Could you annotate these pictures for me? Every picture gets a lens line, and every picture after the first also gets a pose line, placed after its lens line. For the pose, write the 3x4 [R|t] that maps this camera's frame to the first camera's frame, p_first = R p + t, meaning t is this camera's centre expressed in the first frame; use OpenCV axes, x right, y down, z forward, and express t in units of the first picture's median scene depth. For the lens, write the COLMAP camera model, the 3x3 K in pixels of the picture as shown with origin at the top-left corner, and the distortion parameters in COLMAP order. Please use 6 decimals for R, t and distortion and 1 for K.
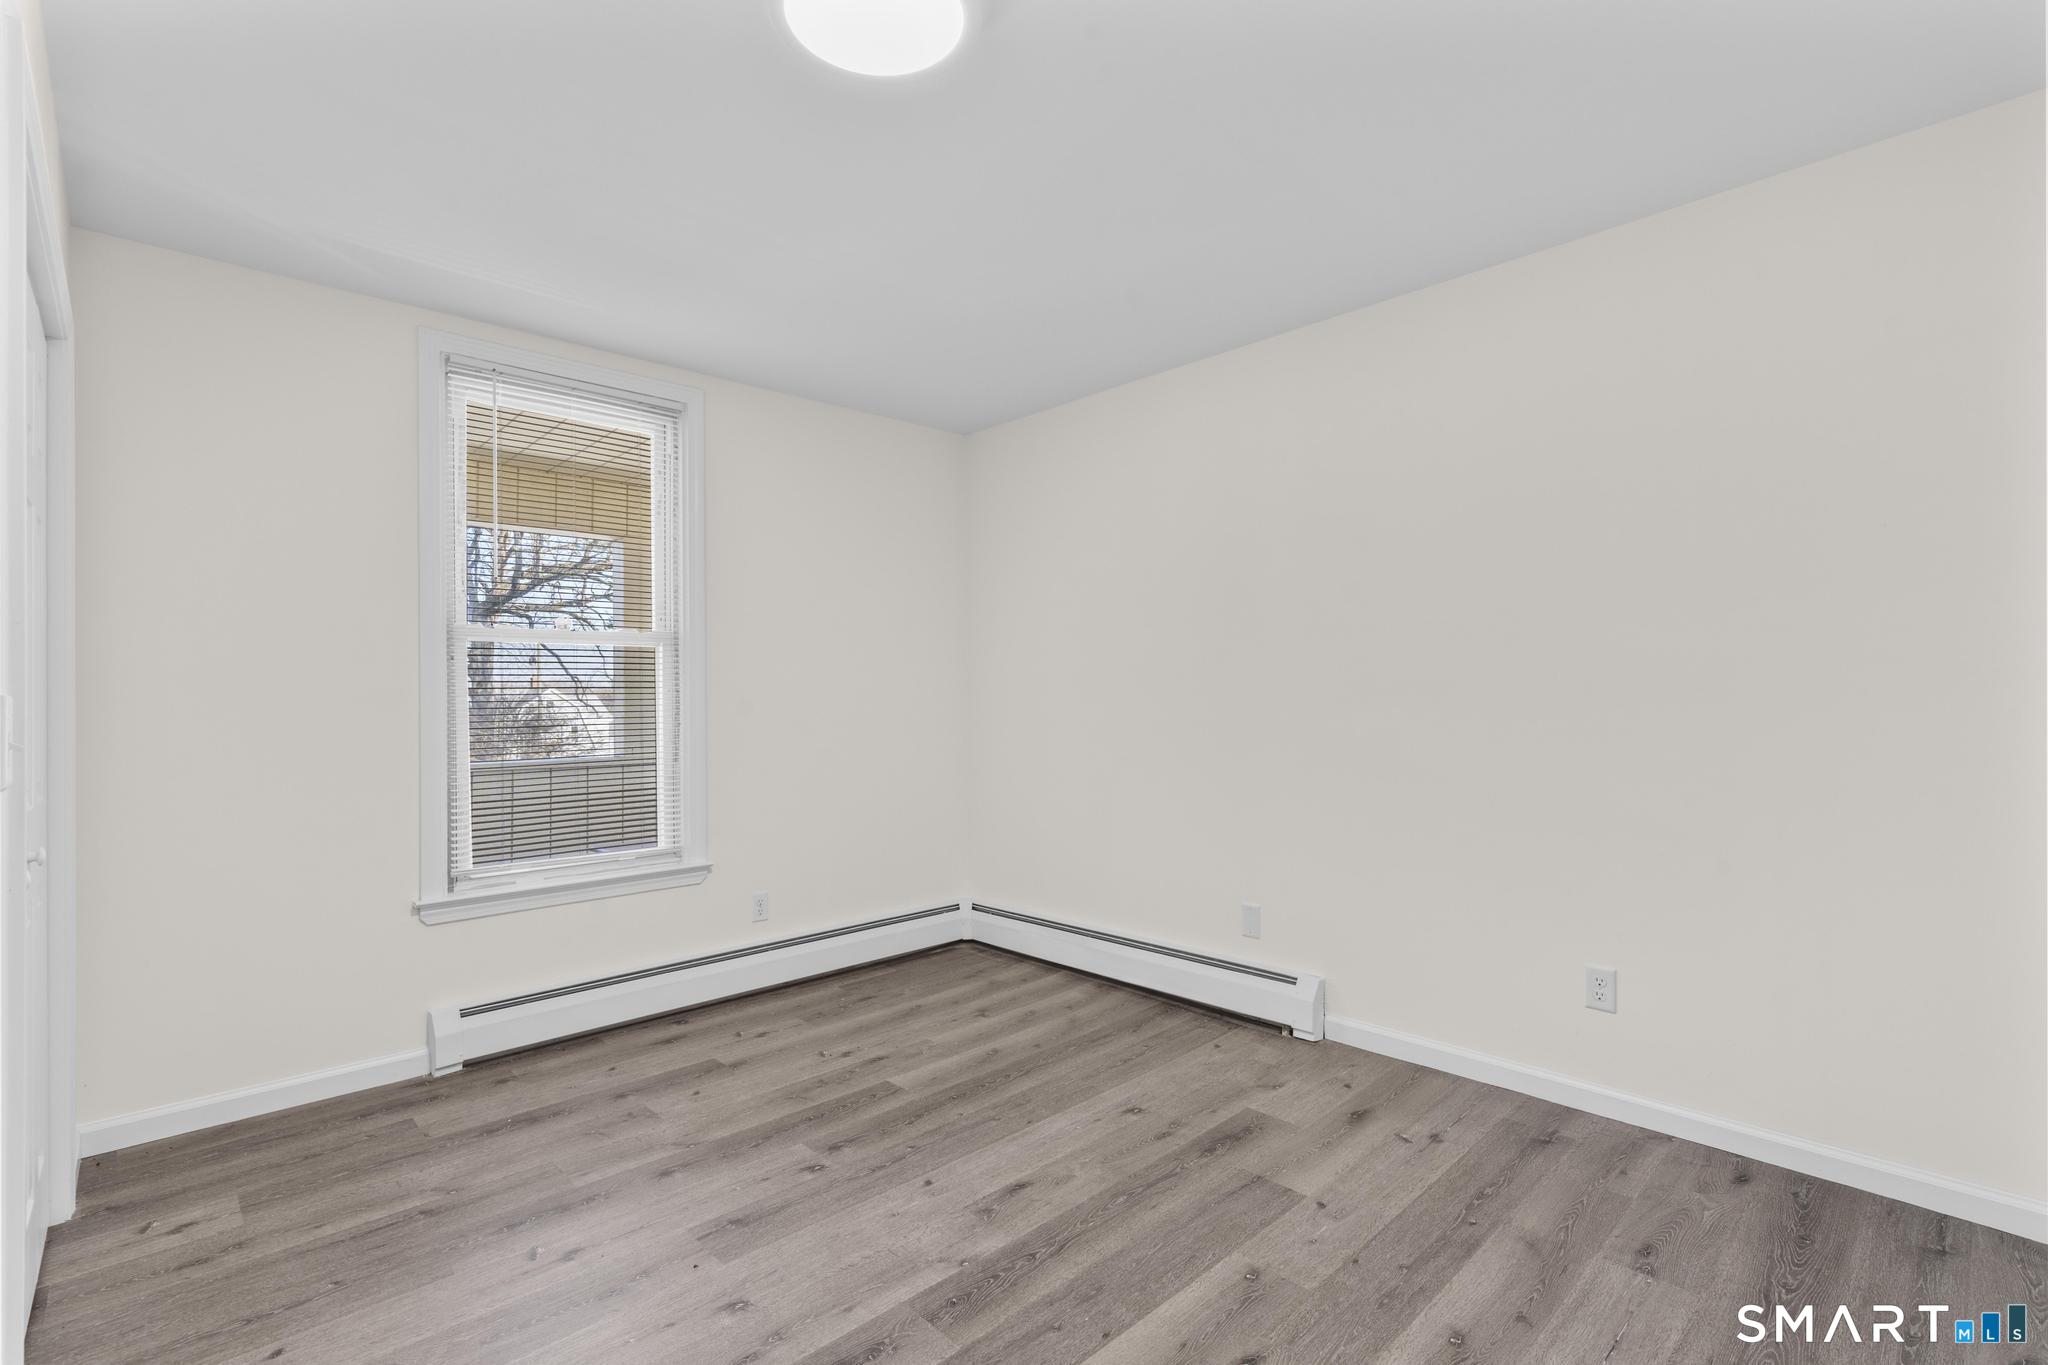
lens RADIAL K [[921.5, 0, 1022.7], [0, 921.5, 704.8], [0, 0, 1]] dist [-0.004784, 0.003071]
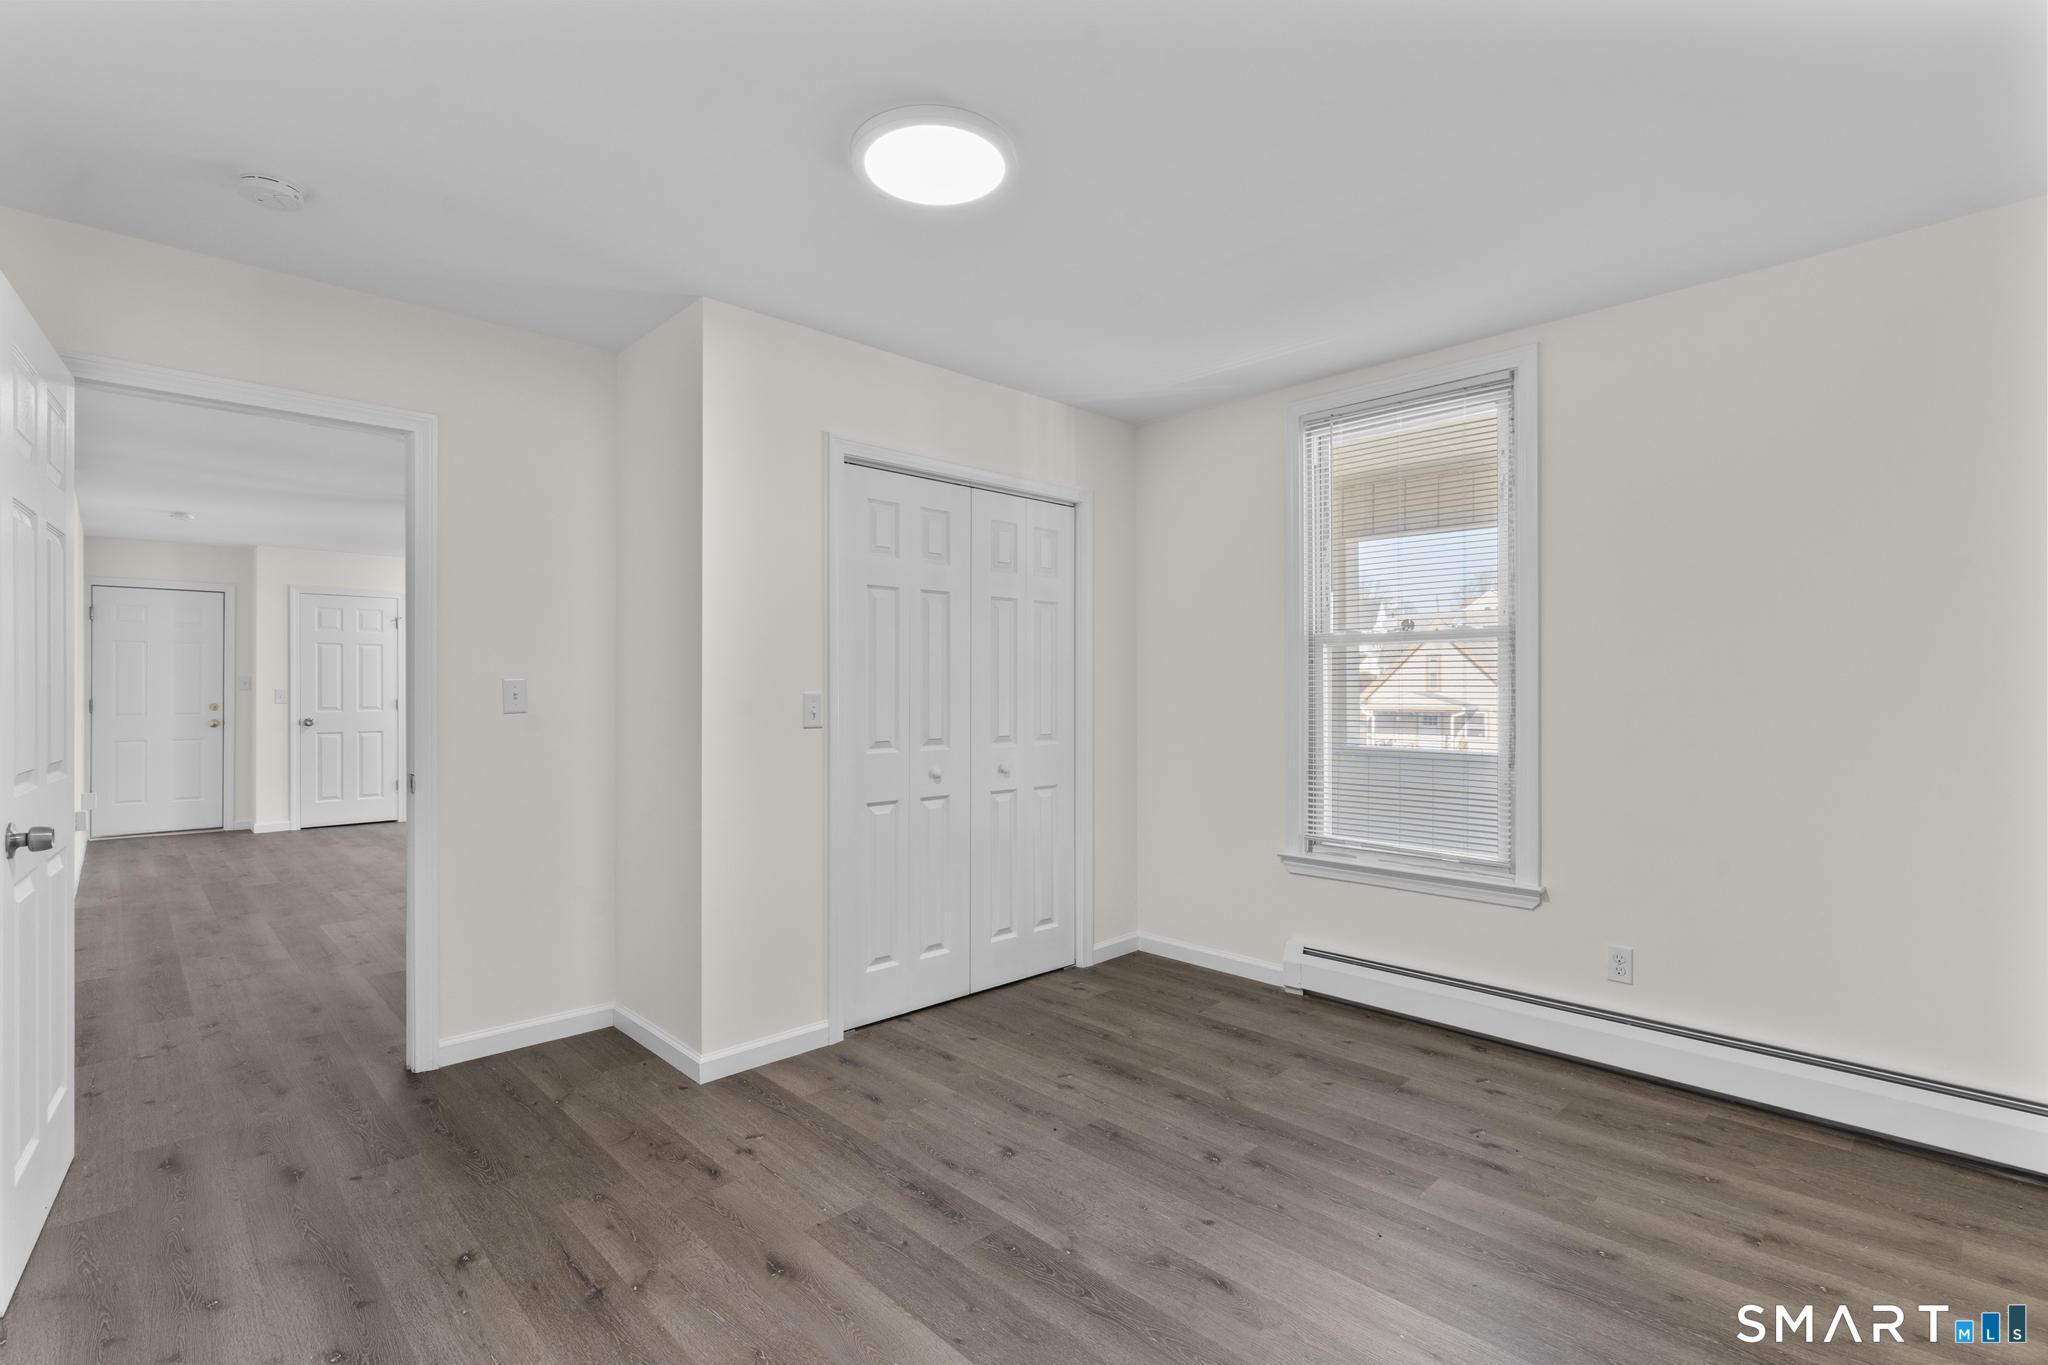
lens RADIAL K [[921.5, 0, 1018.8], [0, 921.5, 662.5], [0, 0, 1]] dist [-0.004784, 0.003071]
pose [[0.017593, -0.024237, -0.999551, 0.631401], [-0.009523, 0.999657, -0.024407, -0.018570], [0.999800, 0.009948, 0.017356, 0.588545]]
